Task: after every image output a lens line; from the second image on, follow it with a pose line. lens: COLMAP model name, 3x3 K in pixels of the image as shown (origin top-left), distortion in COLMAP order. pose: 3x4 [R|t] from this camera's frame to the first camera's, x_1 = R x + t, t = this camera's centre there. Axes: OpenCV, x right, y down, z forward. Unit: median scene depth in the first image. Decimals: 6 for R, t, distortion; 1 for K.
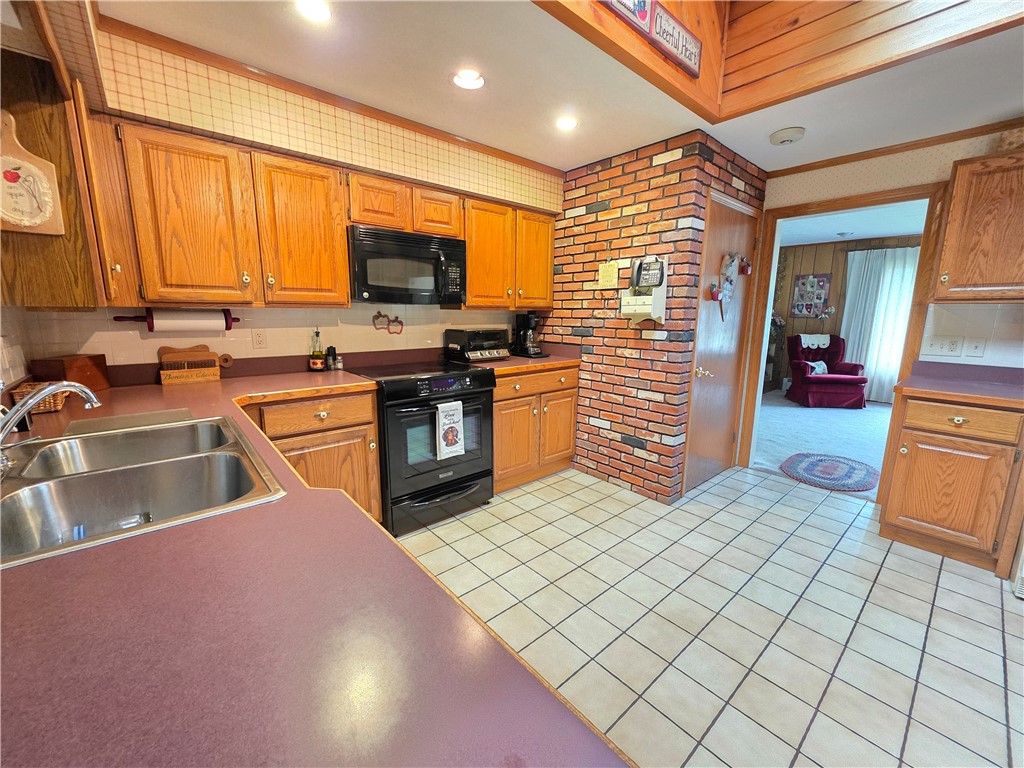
lens RADIAL K [[409.8, 0, 514.9], [0, 409.8, 383.3], [0, 0, 1]] dist [-0.000797, -0.000208]
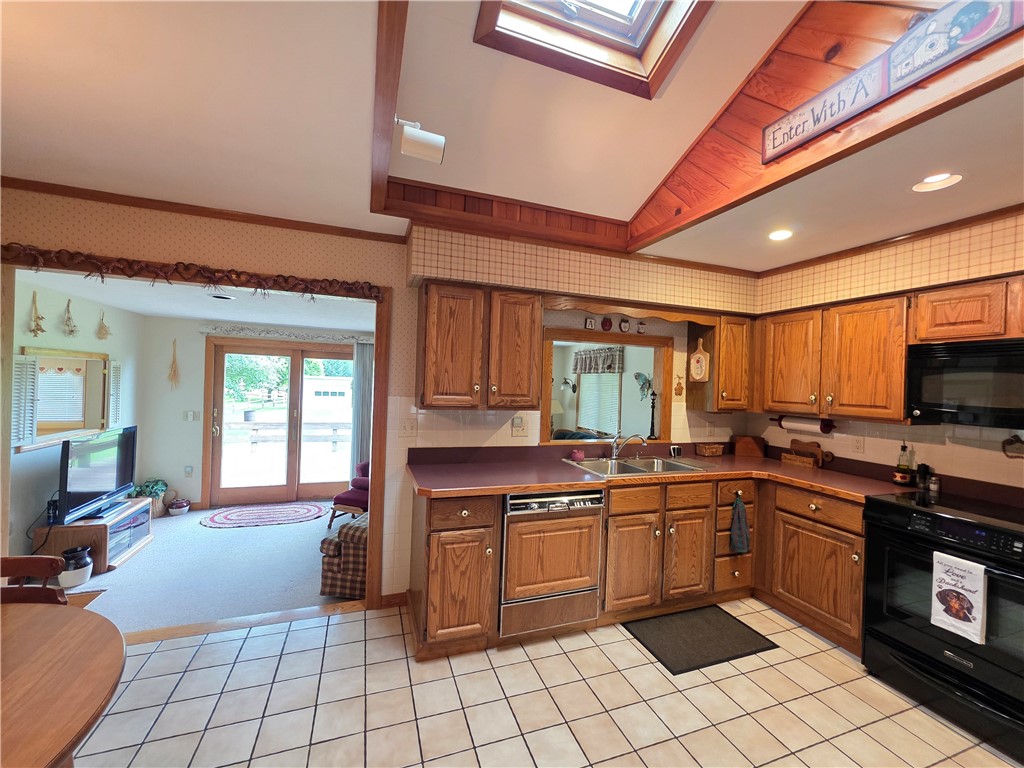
lens RADIAL K [[408.0, 0, 512.0], [0, 408.0, 384.0], [0, 0, 1]] dist [0.000089, 0.000099]
pose [[-0.360684, -0.020534, -0.932462, 0.858494], [-0.198450, 0.978555, 0.055213, -0.146912], [0.911332, 0.204961, -0.357024, 0.467472]]
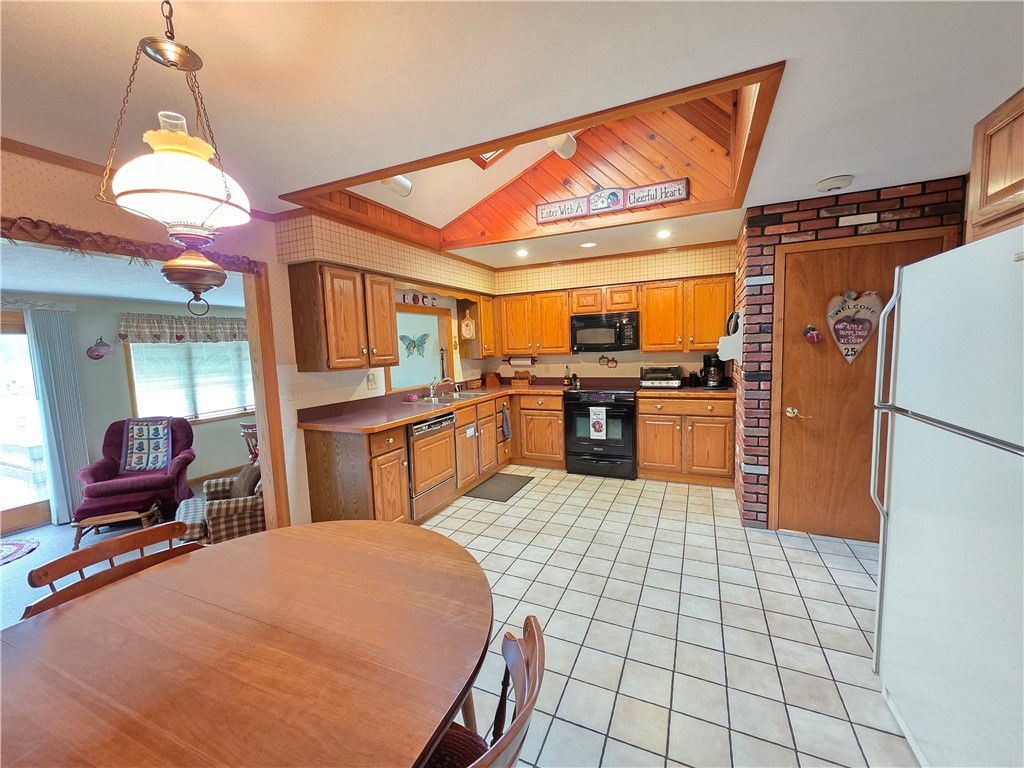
lens RADIAL K [[409.8, 0, 514.9], [0, 409.8, 383.3], [0, 0, 1]] dist [-0.000797, -0.000208]
pose [[0.415847, 0.060425, -0.907425, 1.334943], [-0.121147, 0.992578, 0.010577, -0.032685], [0.901330, 0.105534, 0.420081, -0.086792]]
